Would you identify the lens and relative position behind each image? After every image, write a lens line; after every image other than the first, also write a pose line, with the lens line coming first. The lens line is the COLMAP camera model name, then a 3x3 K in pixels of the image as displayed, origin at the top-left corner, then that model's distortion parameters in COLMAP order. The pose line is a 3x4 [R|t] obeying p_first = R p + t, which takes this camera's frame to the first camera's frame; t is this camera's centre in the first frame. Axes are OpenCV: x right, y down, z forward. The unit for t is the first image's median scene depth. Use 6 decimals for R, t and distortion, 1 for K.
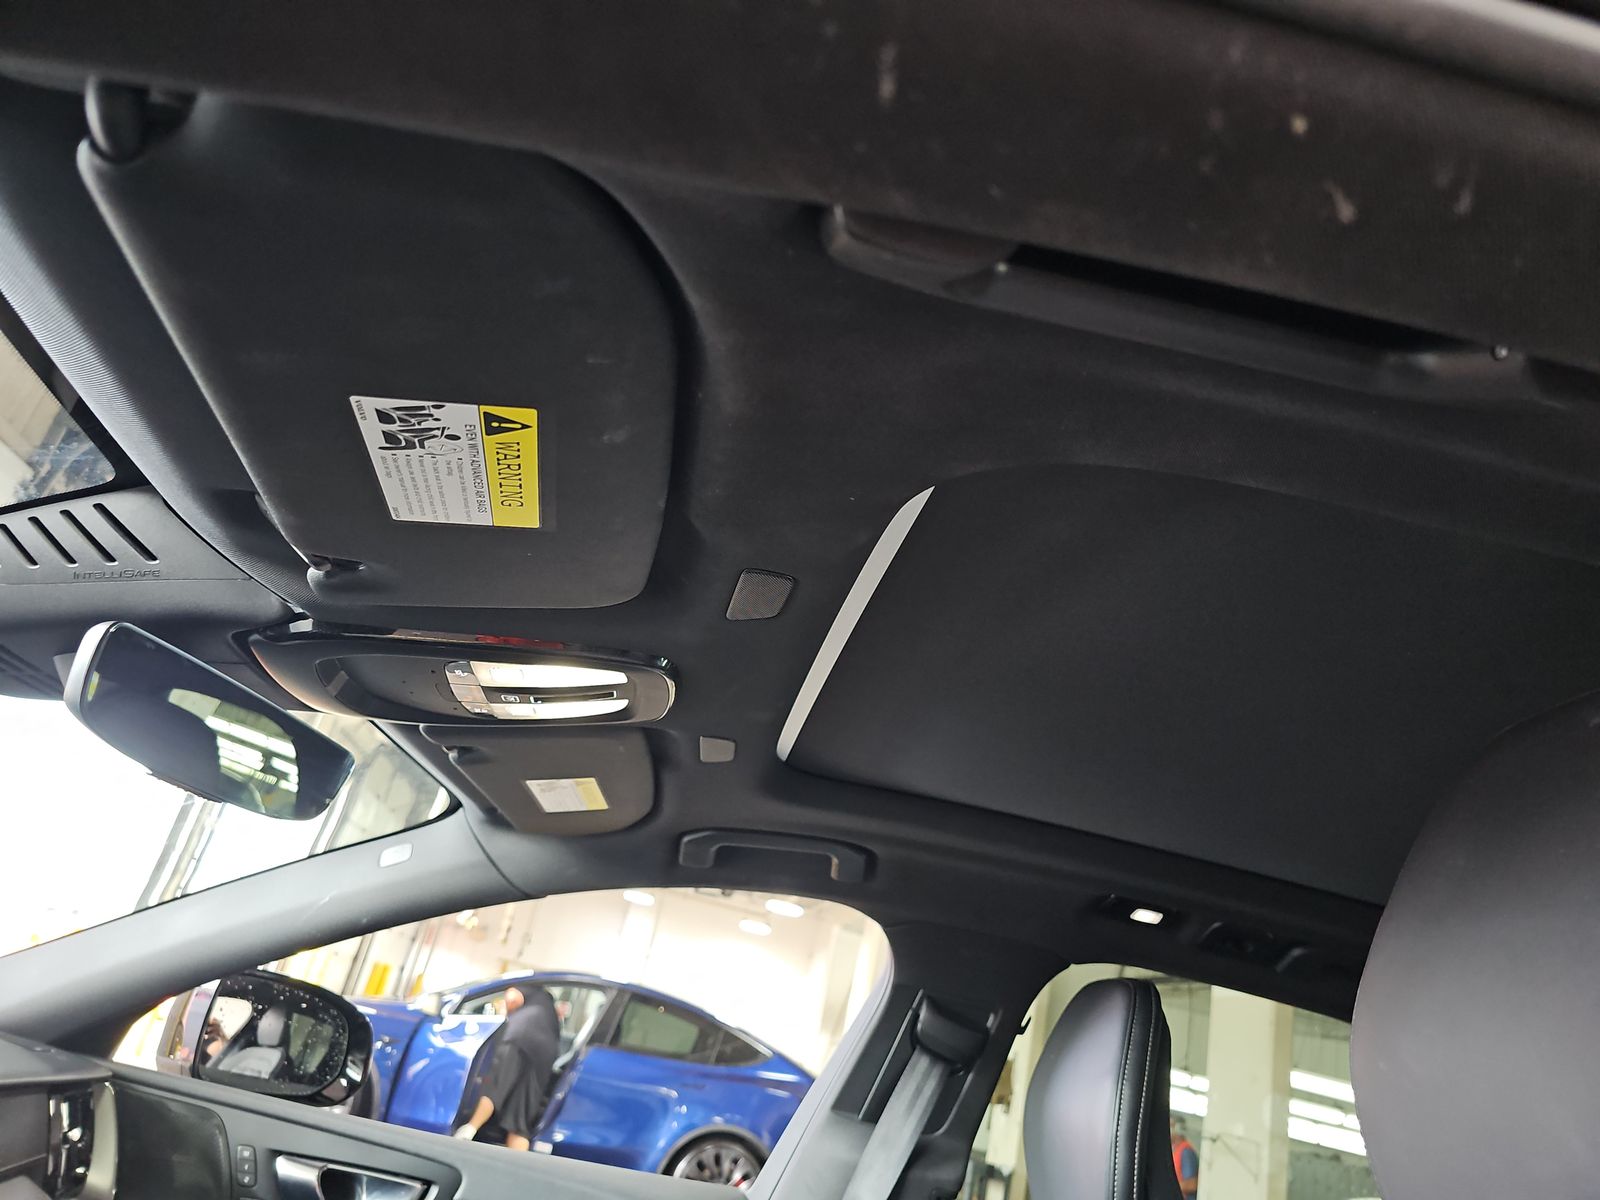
lens RADIAL K [[994.8, 0, 802.4], [0, 994.8, 577.7], [0, 0, 1]] dist [0.000037, -0.026482]
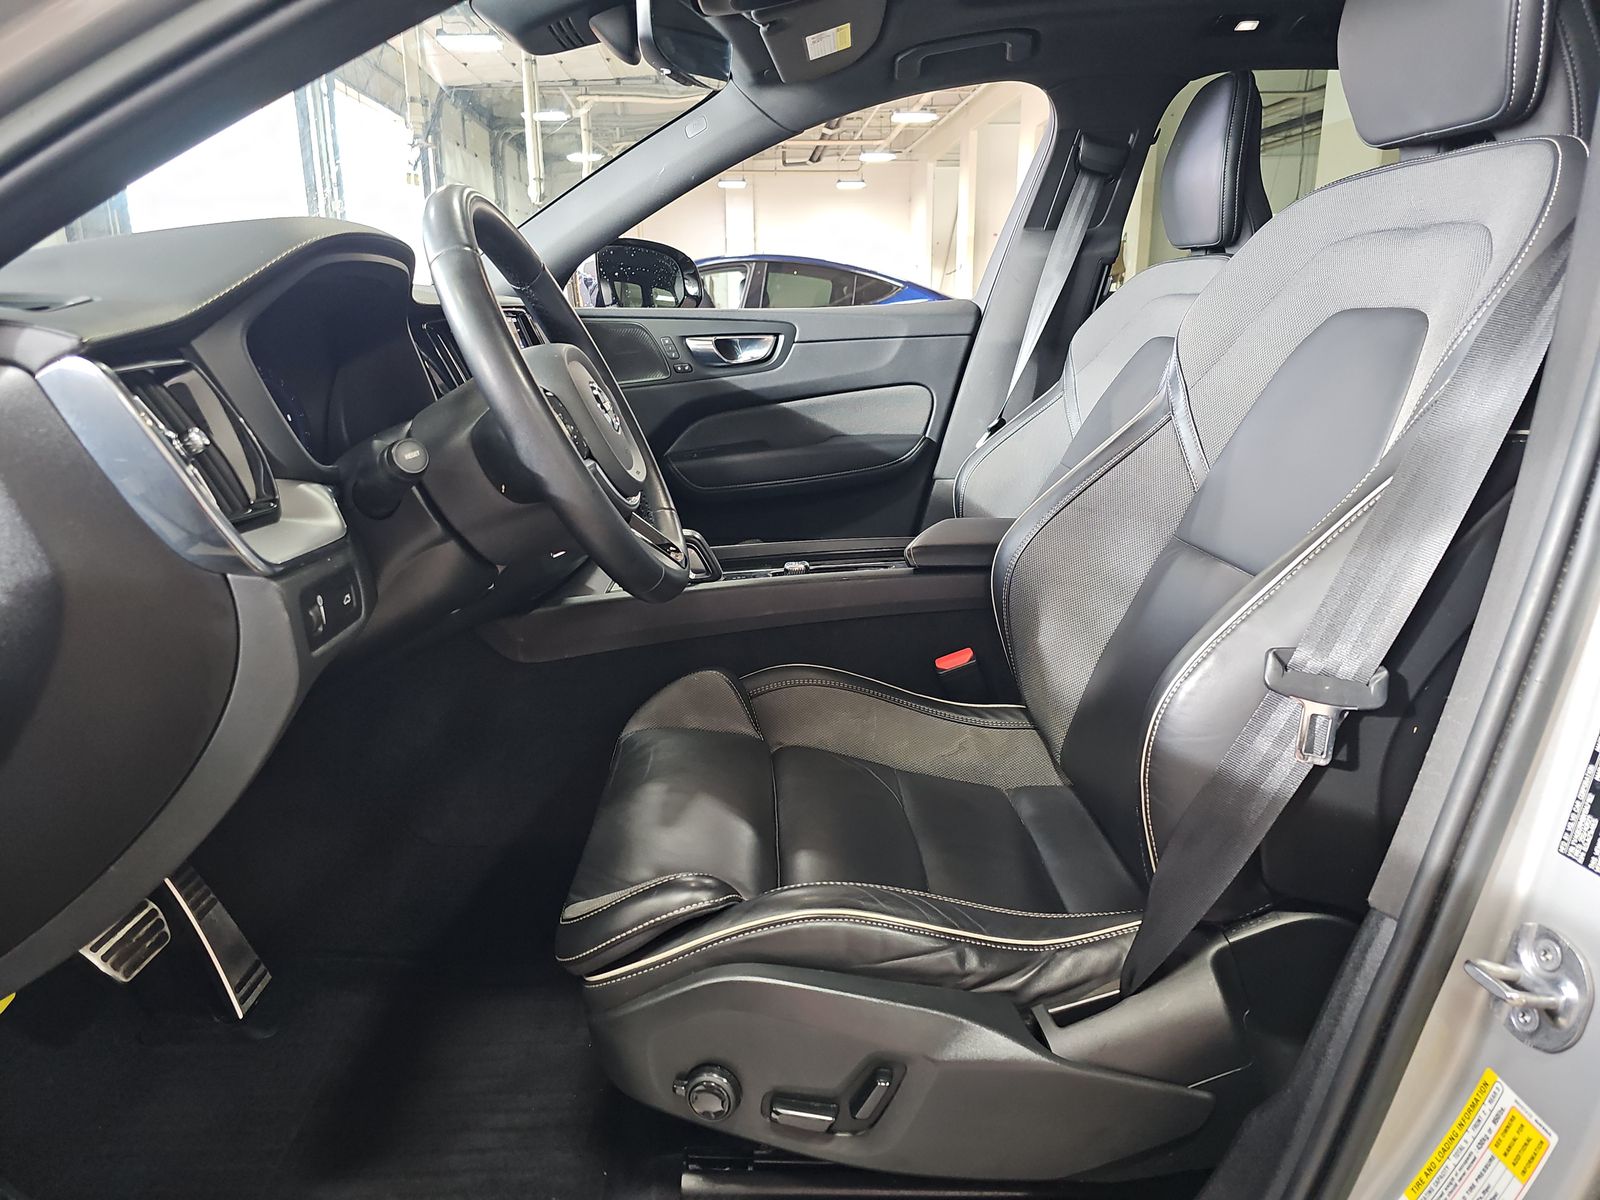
lens RADIAL K [[994.8, 0, 802.4], [0, 994.8, 577.7], [0, 0, 1]] dist [0.000037, -0.026482]
pose [[0.967420, -0.190902, -0.166296, -0.146968], [0.253172, 0.732724, 0.631680, -0.103396], [0.001260, -0.653201, 0.757183, -0.471426]]
